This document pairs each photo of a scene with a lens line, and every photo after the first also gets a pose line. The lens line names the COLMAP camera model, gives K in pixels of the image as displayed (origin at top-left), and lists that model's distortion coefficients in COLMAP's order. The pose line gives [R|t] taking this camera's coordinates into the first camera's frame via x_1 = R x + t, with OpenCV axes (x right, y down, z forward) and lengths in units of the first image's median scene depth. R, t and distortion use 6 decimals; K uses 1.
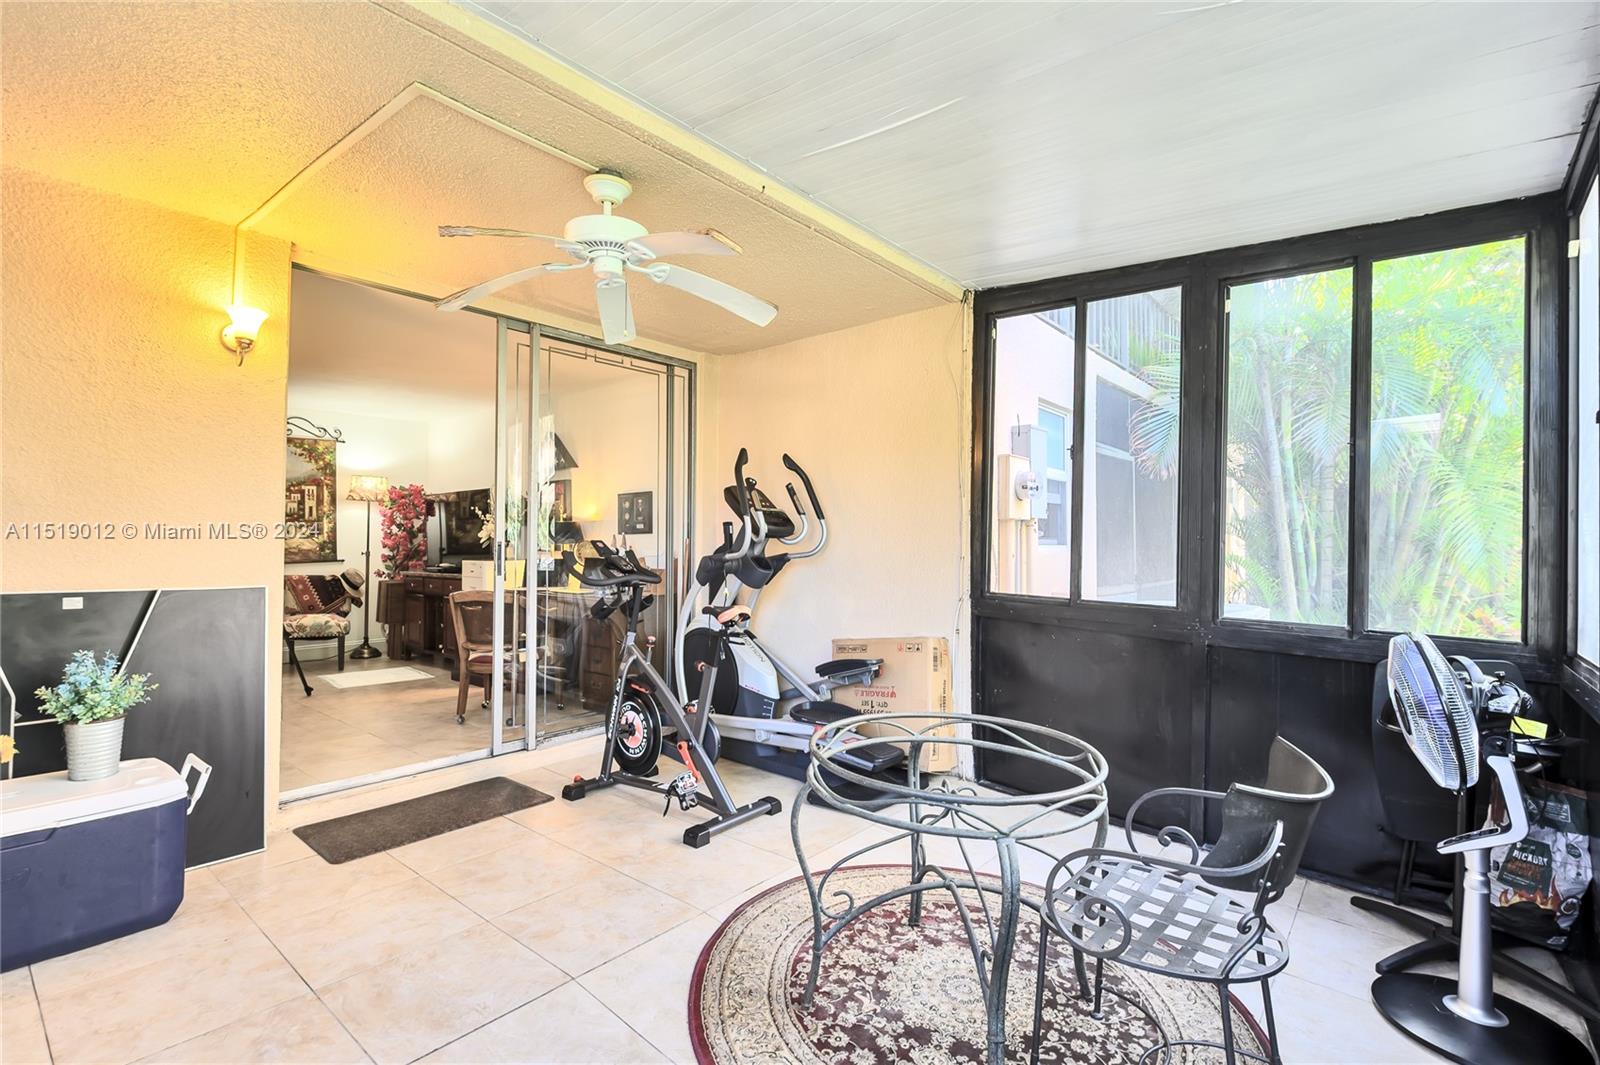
lens RADIAL K [[747.9, 0, 801.6], [0, 747.9, 516.6], [0, 0, 1]] dist [0.002774, 0.000264]
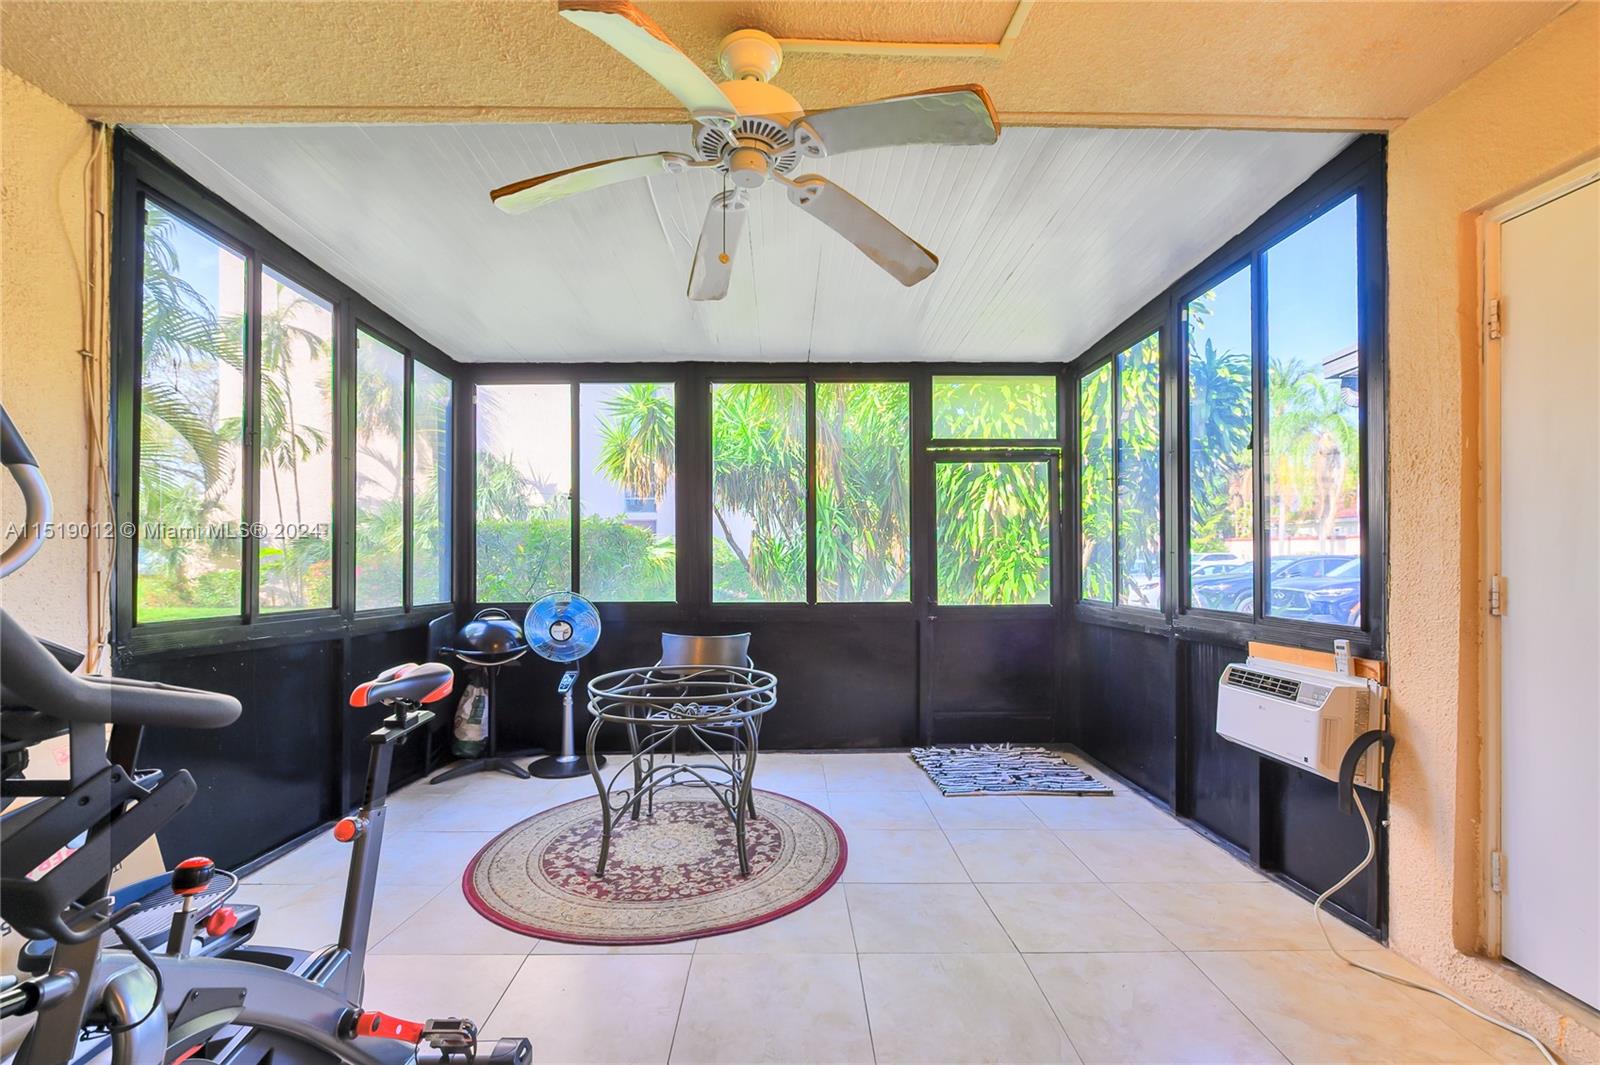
lens RADIAL K [[623.7, 0, 798.4], [0, 623.7, 543.5], [0, 0, 1]] dist [0.000661, 0.000010]
pose [[-0.658105, 0.002949, 0.752920, -0.286775], [-0.026651, 0.999274, -0.027208, 0.016760], [-0.752454, -0.037972, -0.657549, 0.520231]]
